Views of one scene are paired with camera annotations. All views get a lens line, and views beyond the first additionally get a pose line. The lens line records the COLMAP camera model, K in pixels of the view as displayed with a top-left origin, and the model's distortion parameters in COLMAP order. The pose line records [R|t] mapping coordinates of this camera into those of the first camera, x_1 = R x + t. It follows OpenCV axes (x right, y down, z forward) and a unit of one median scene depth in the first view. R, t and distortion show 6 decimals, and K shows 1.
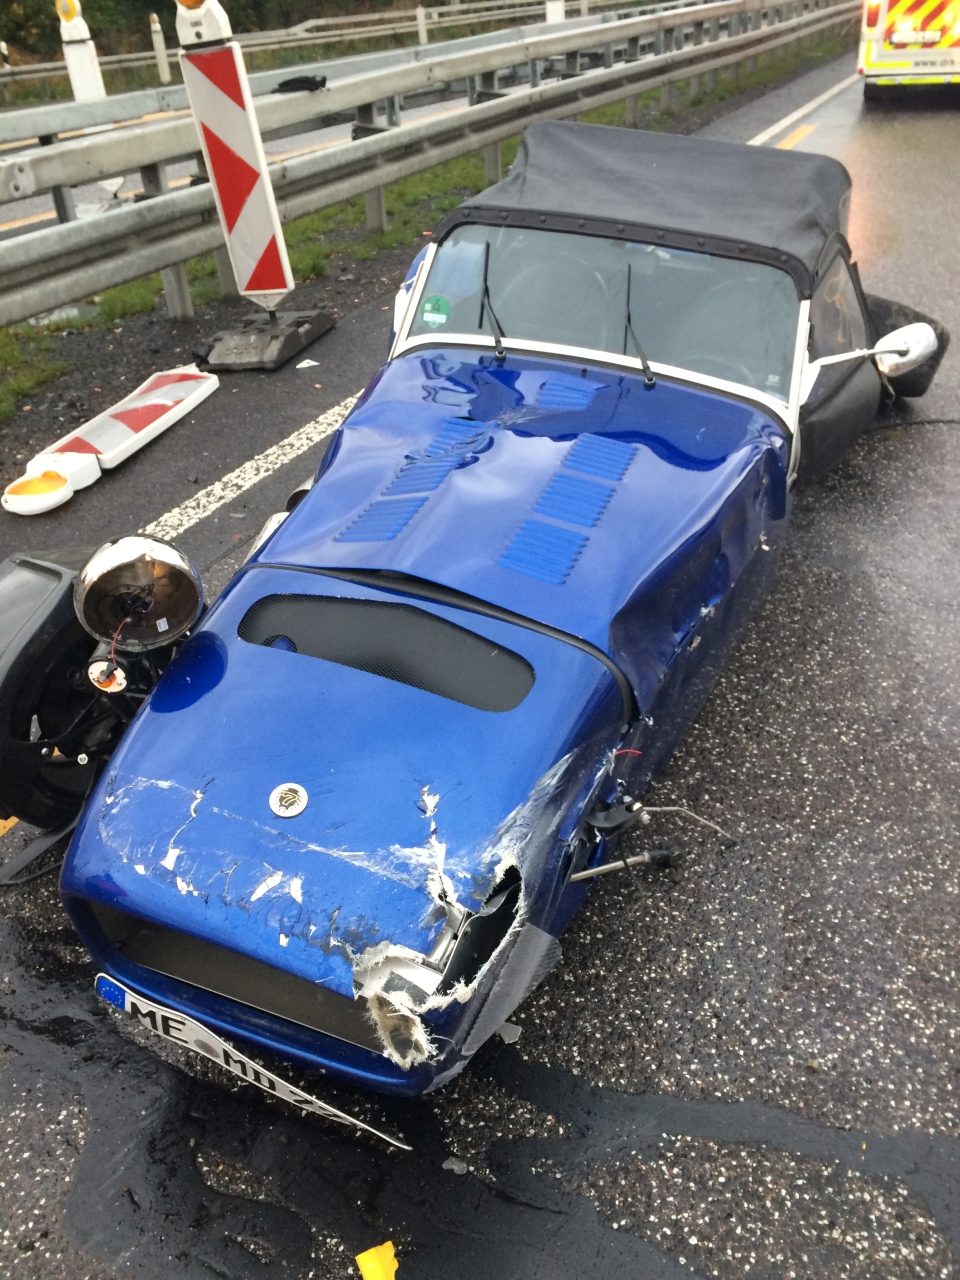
lens RADIAL K [[1084.1, 0, 486.5], [0, 1084.1, 637.0], [0, 0, 1]] dist [0.084087, -0.107180]
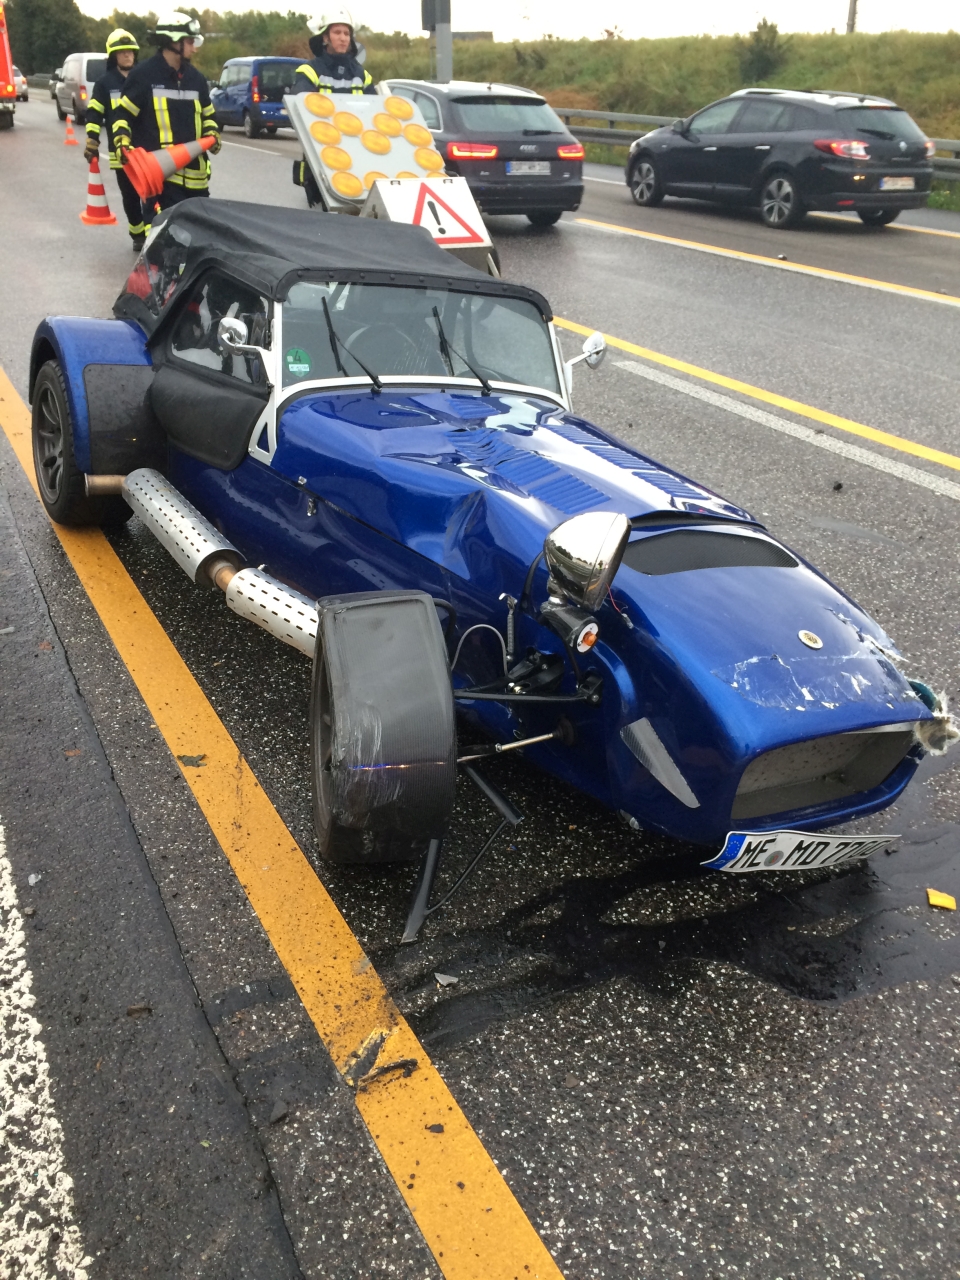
lens RADIAL K [[1084.1, 0, 486.5], [0, 1084.1, 637.0], [0, 0, 1]] dist [0.084087, -0.107180]
pose [[0.639314, -0.285665, 0.713914, -0.772039], [0.335365, 0.939063, 0.075435, -0.055437], [-0.691959, 0.191195, 0.696159, 0.149887]]
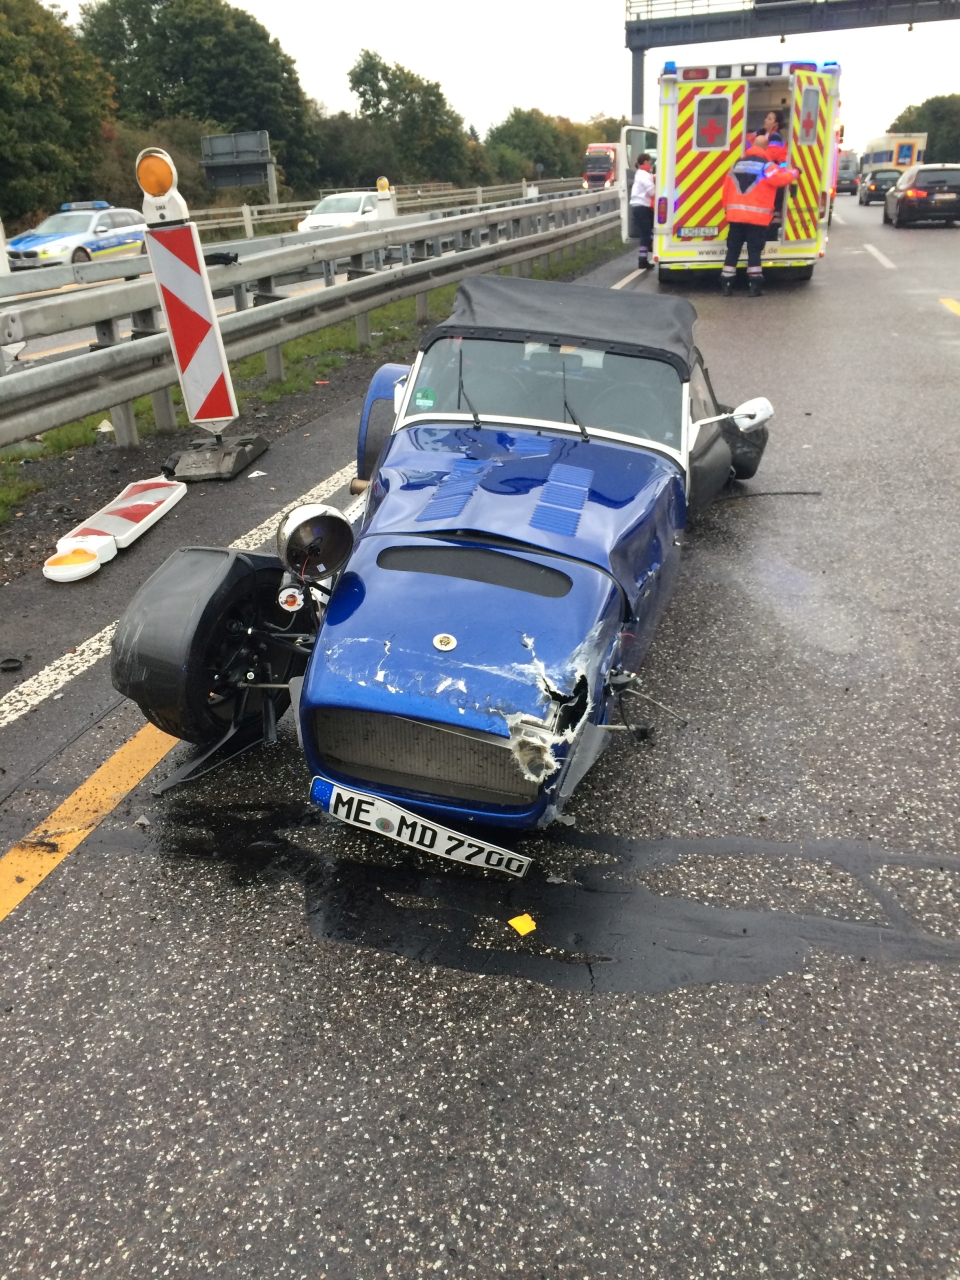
lens RADIAL K [[1078.0, 0, 480.0], [0, 1078.0, 640.0], [0, 0, 1]] dist [0.080649, -0.090885]
pose [[0.987831, -0.047725, 0.148030, -0.190447], [0.068282, 0.988206, -0.137064, 0.191594], [-0.139743, 0.145504, 0.979439, -0.299800]]
